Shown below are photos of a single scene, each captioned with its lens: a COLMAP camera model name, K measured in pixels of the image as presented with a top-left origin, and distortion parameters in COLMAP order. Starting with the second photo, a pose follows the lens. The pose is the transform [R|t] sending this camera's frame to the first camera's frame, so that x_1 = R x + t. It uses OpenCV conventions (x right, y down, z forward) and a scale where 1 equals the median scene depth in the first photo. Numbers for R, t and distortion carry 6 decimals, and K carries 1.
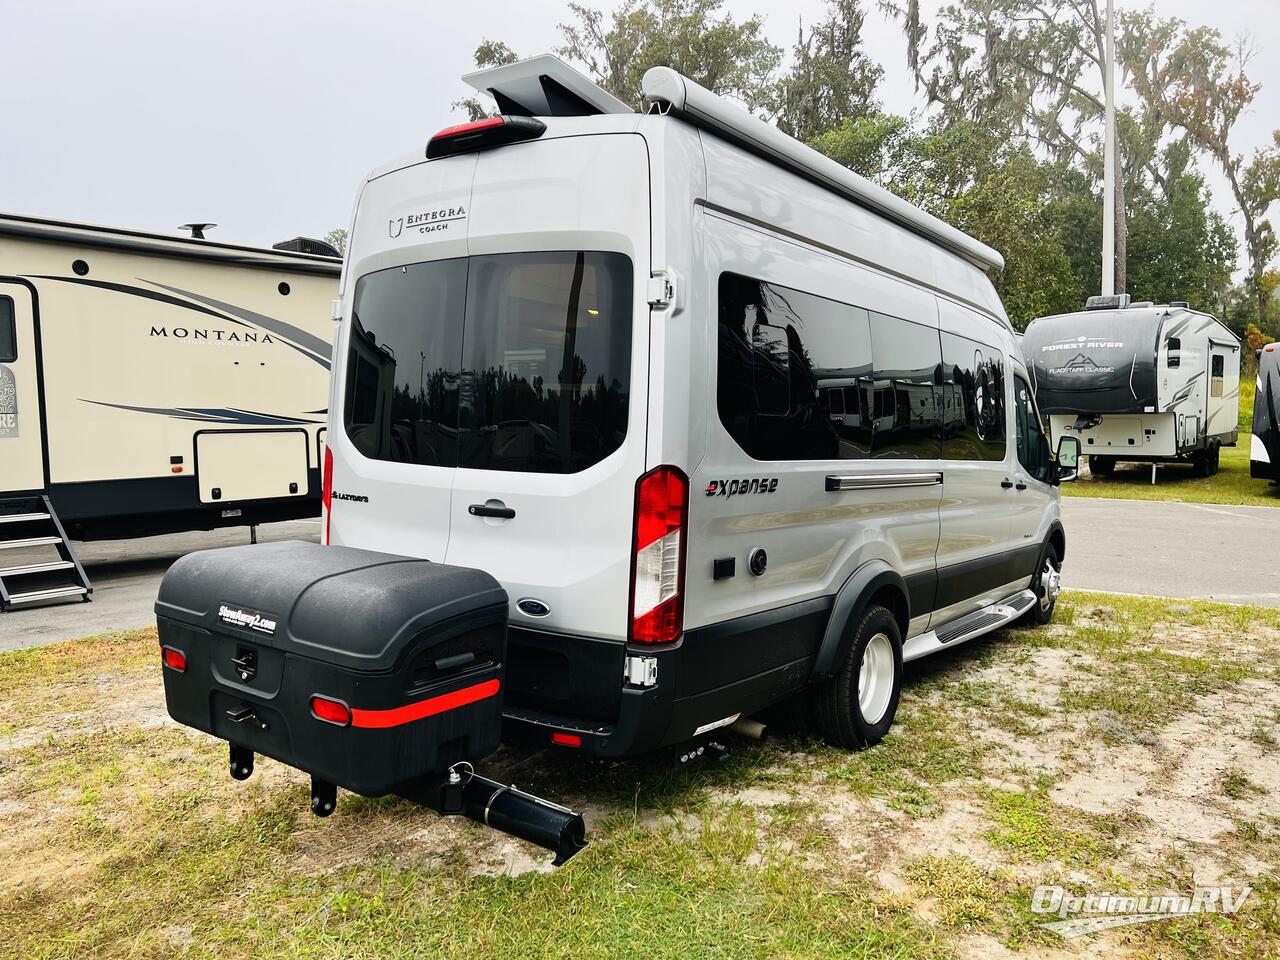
lens RADIAL K [[961.1, 0, 634.4], [0, 961.1, 477.4], [0, 0, 1]] dist [0.004303, 0.001476]
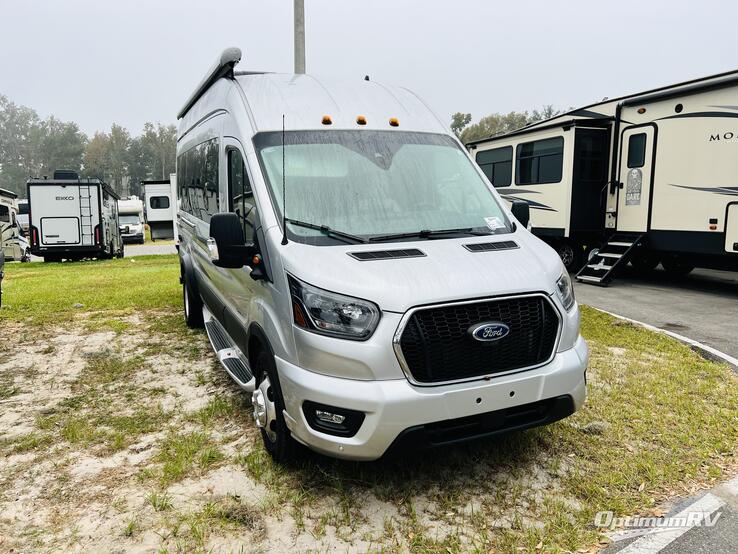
lens RADIAL K [[554.1, 0, 365.8], [0, 554.1, 275.5], [0, 0, 1]] dist [0.004303, 0.001476]
pose [[-0.500189, 0.118219, -0.857808, 0.546276], [-0.047358, 0.985419, 0.163420, -0.048904], [0.864620, 0.122365, -0.487297, 0.914630]]
